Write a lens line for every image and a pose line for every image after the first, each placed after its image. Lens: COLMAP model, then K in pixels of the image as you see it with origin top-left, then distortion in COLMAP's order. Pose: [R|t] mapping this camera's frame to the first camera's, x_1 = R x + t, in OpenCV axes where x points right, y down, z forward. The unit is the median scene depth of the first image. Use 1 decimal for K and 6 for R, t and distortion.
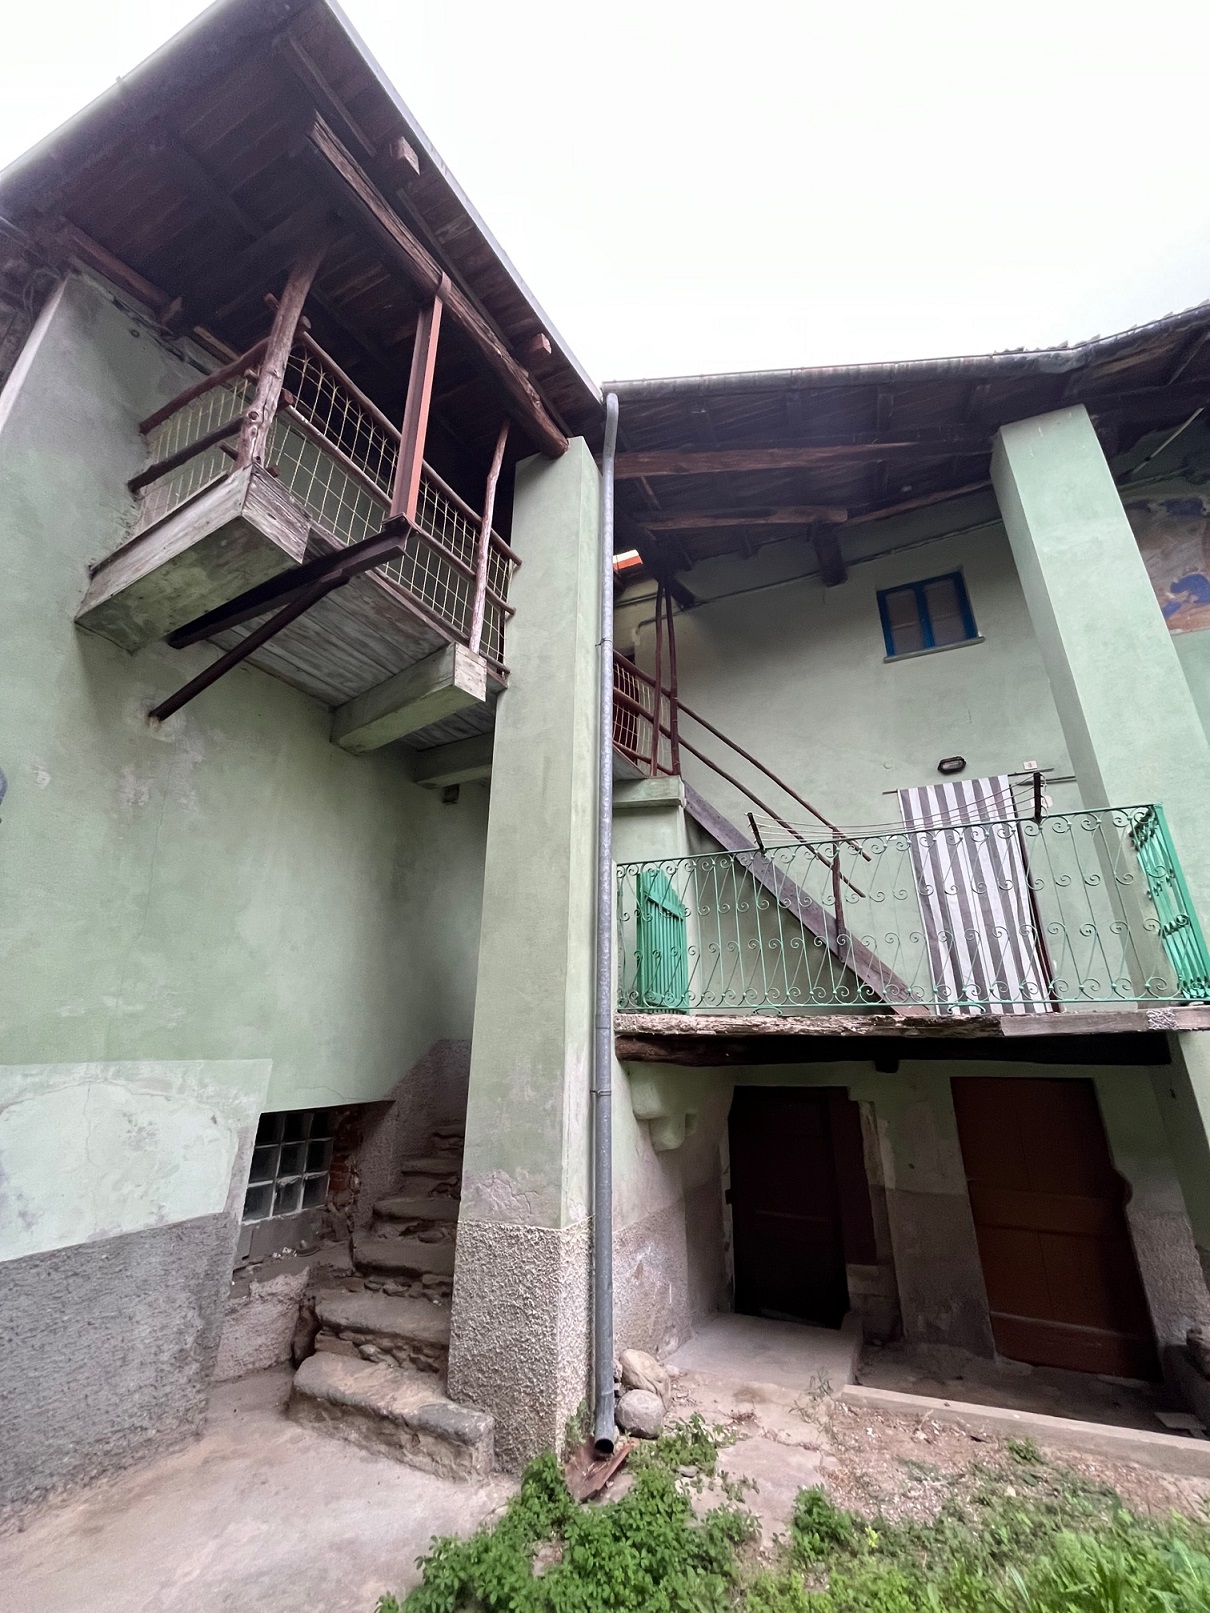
lens RADIAL K [[644.5, 0, 607.1], [0, 644.5, 805.5], [0, 0, 1]] dist [-0.002900, 0.000594]
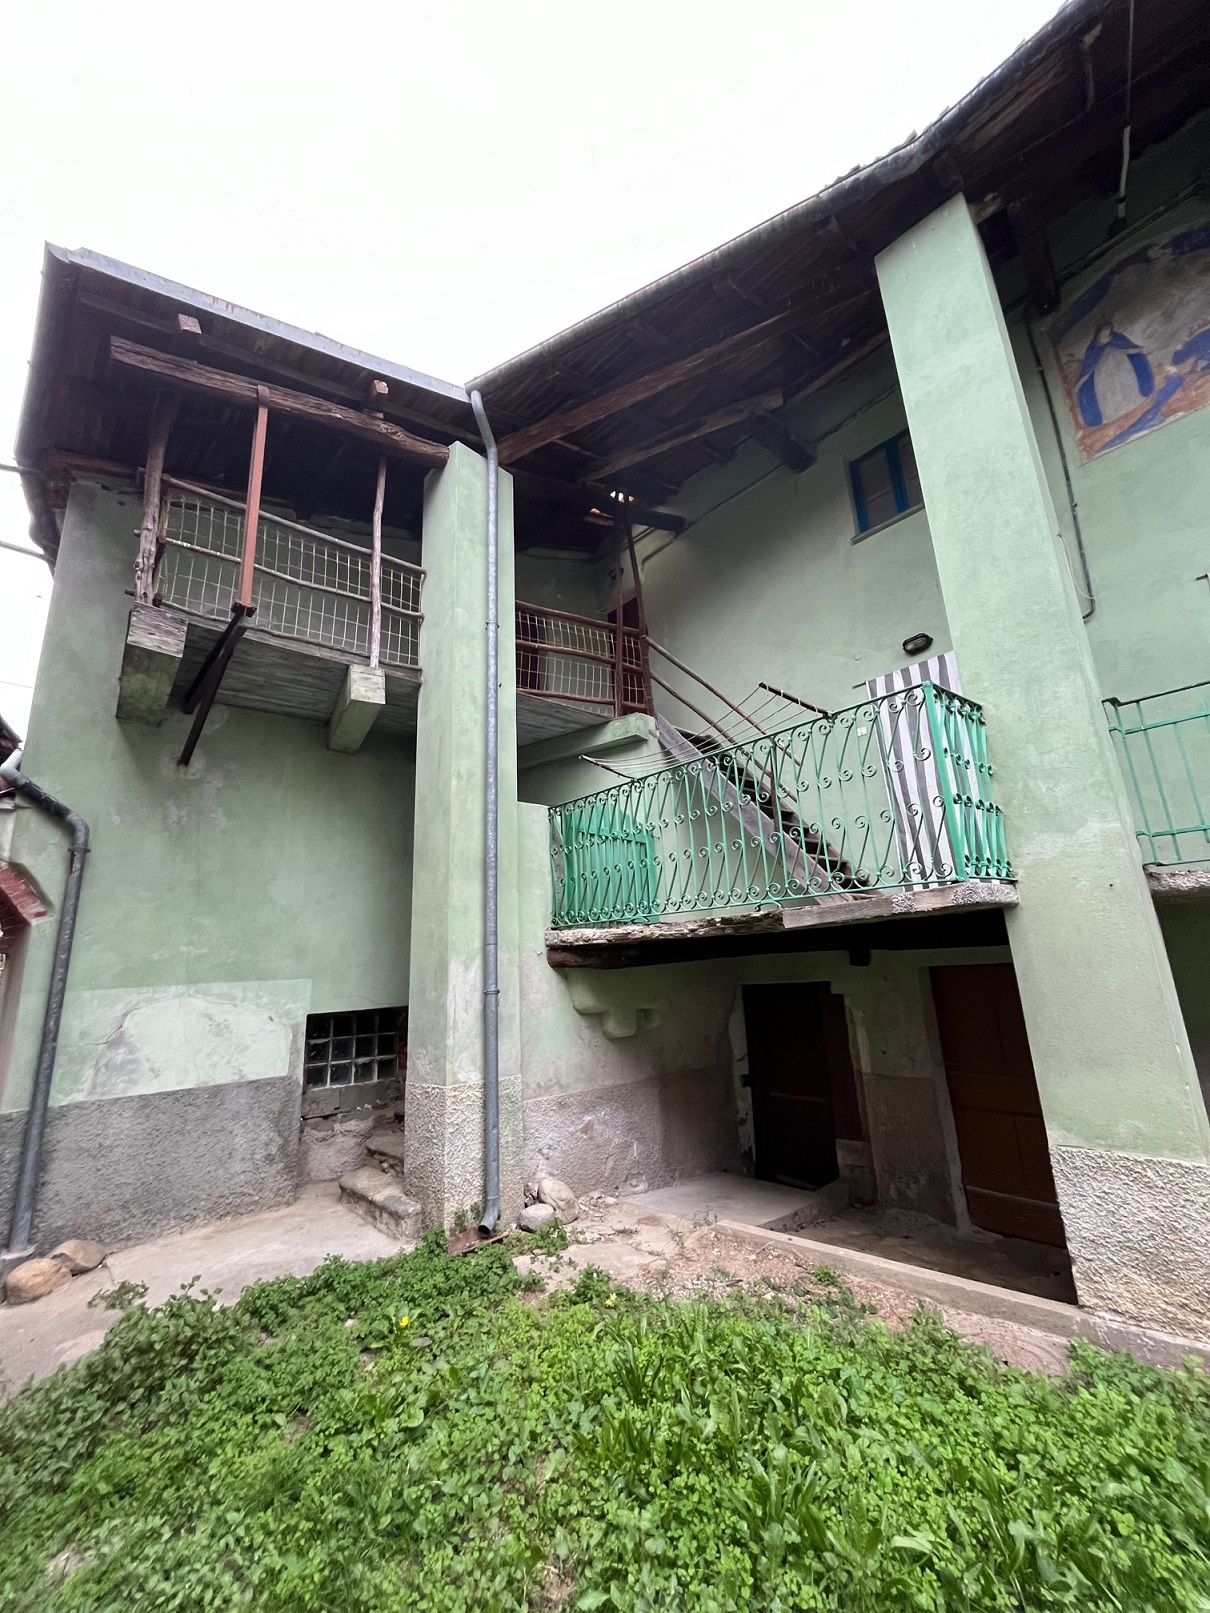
lens RADIAL K [[644.5, 0, 610.3], [0, 644.5, 804.3], [0, 0, 1]] dist [-0.002900, 0.000594]
pose [[0.923336, -0.140505, -0.357363, 0.610950], [0.181612, 0.979775, 0.084019, 0.007407], [0.338330, -0.142479, 0.930179, -0.061297]]
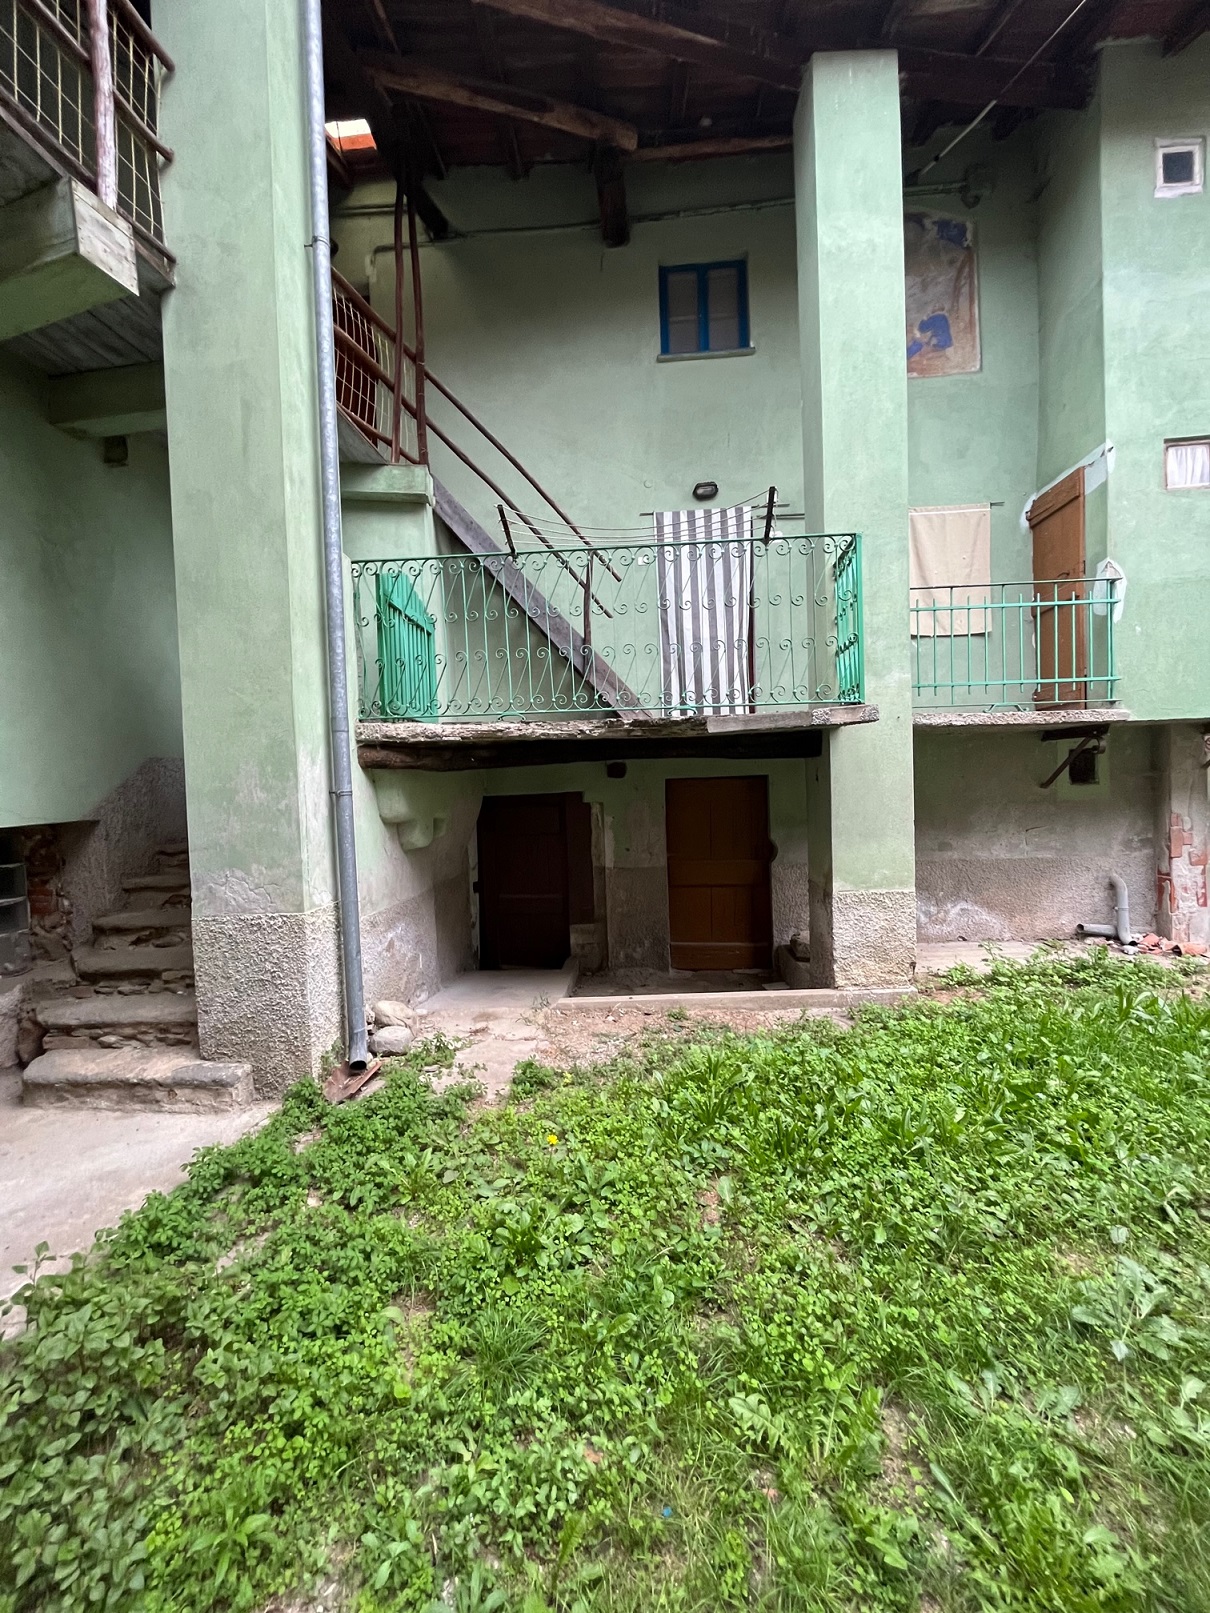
lens RADIAL K [[644.5, 0, 601.5], [0, 644.5, 799.4], [0, 0, 1]] dist [-0.002900, 0.000594]
pose [[0.938492, -0.044985, 0.342357, 0.022073], [-0.087148, 0.928522, 0.360904, 0.051633], [-0.334122, -0.368542, 0.867491, 0.002440]]
